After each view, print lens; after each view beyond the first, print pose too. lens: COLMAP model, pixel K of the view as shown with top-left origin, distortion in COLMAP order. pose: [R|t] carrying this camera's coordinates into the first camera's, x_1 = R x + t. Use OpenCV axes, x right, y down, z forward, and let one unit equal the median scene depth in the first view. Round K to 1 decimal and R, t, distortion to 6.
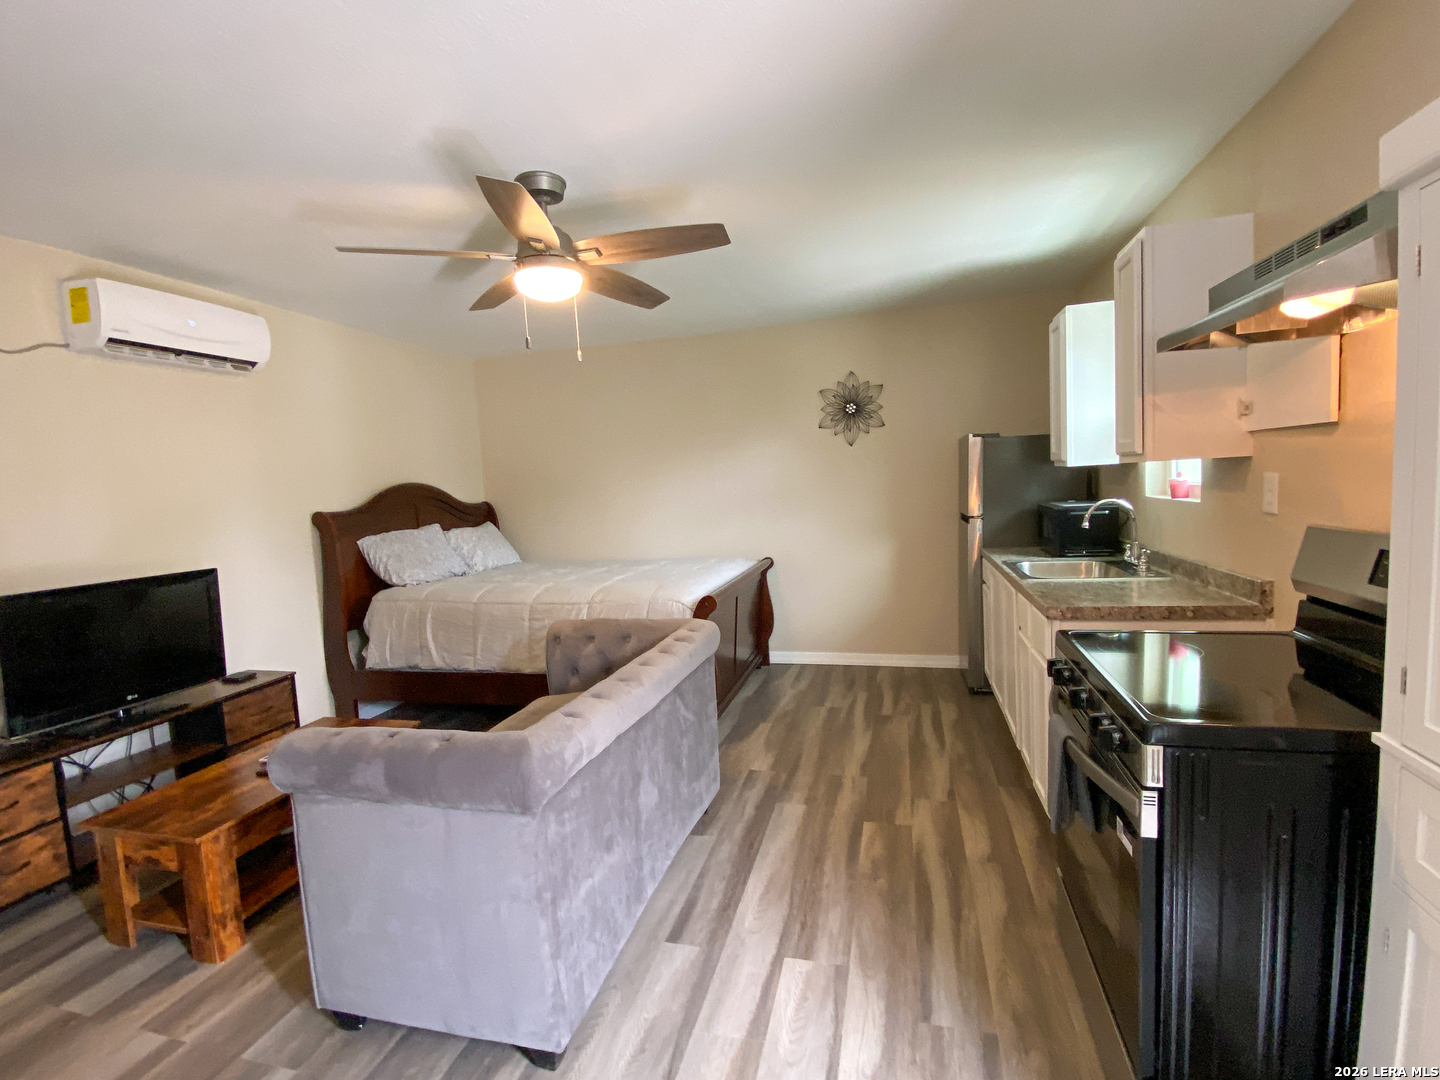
lens RADIAL K [[677.6, 0, 716.7], [0, 677.6, 542.5], [0, 0, 1]] dist [0.027304, -0.023695]
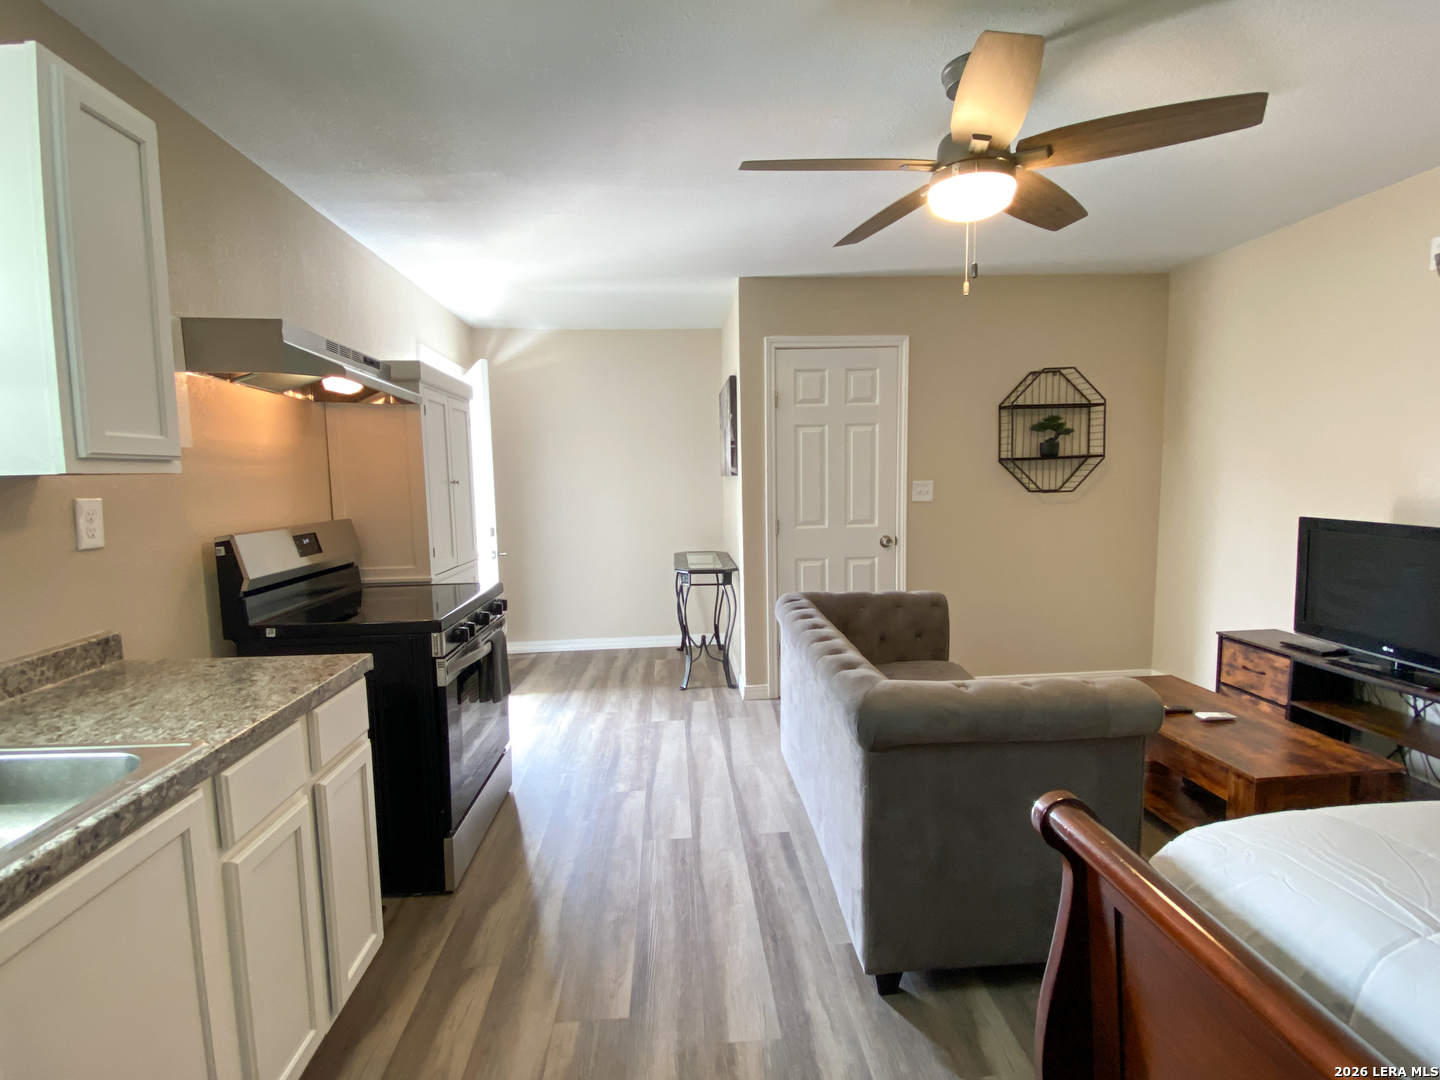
lens RADIAL K [[680.1, 0, 712.0], [0, 680.1, 541.5], [0, 0, 1]] dist [0.004795, -0.013728]
pose [[-0.946574, 0.100484, -0.306431, 0.305513], [0.040144, 0.979540, 0.197204, -0.145617], [0.319977, 0.174367, -0.931241, 1.608274]]
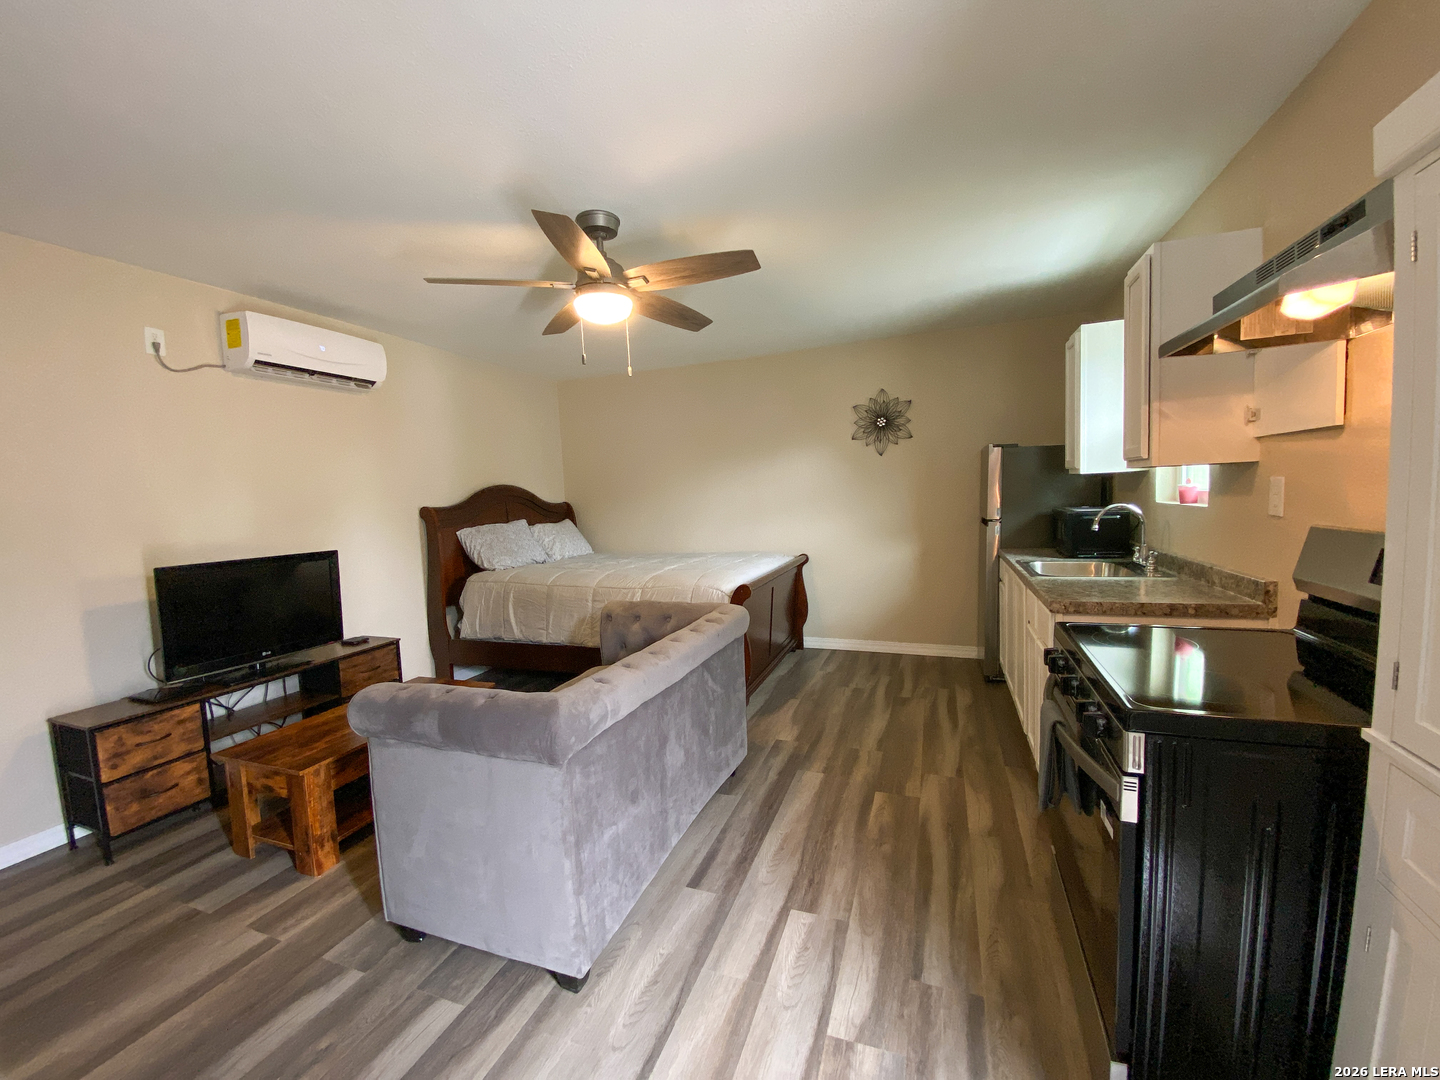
lens RADIAL K [[582.1, 0, 717.6], [0, 582.1, 542.8], [0, 0, 1]] dist [0.025408, -0.022023]
pose [[0.995249, 0.020747, -0.095122, 0.045239], [-0.020876, 0.999782, -0.000358, 0.012745], [0.095094, 0.002342, 0.995466, 0.031572]]
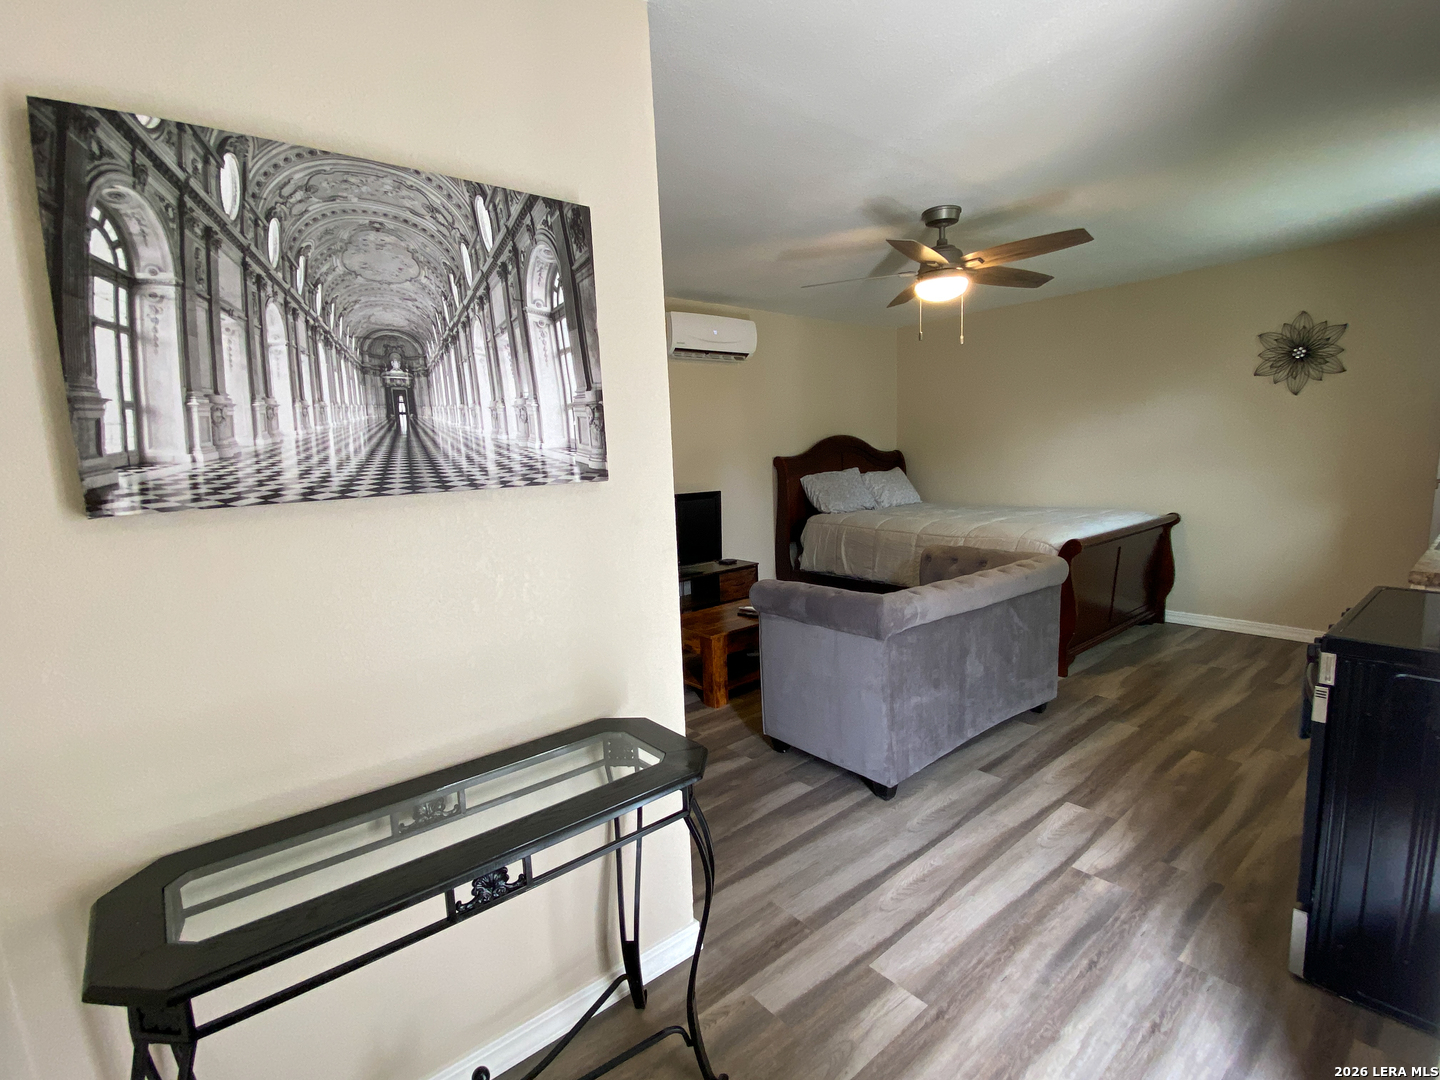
lens RADIAL K [[680.3, 0, 713.9], [0, 680.3, 545.0], [0, 0, 1]] dist [0.047111, -0.043717]
pose [[0.819209, 0.099606, -0.564779, 0.186756], [-0.053184, 0.993753, 0.098118, 0.010760], [0.571023, -0.050342, 0.819389, -0.358396]]
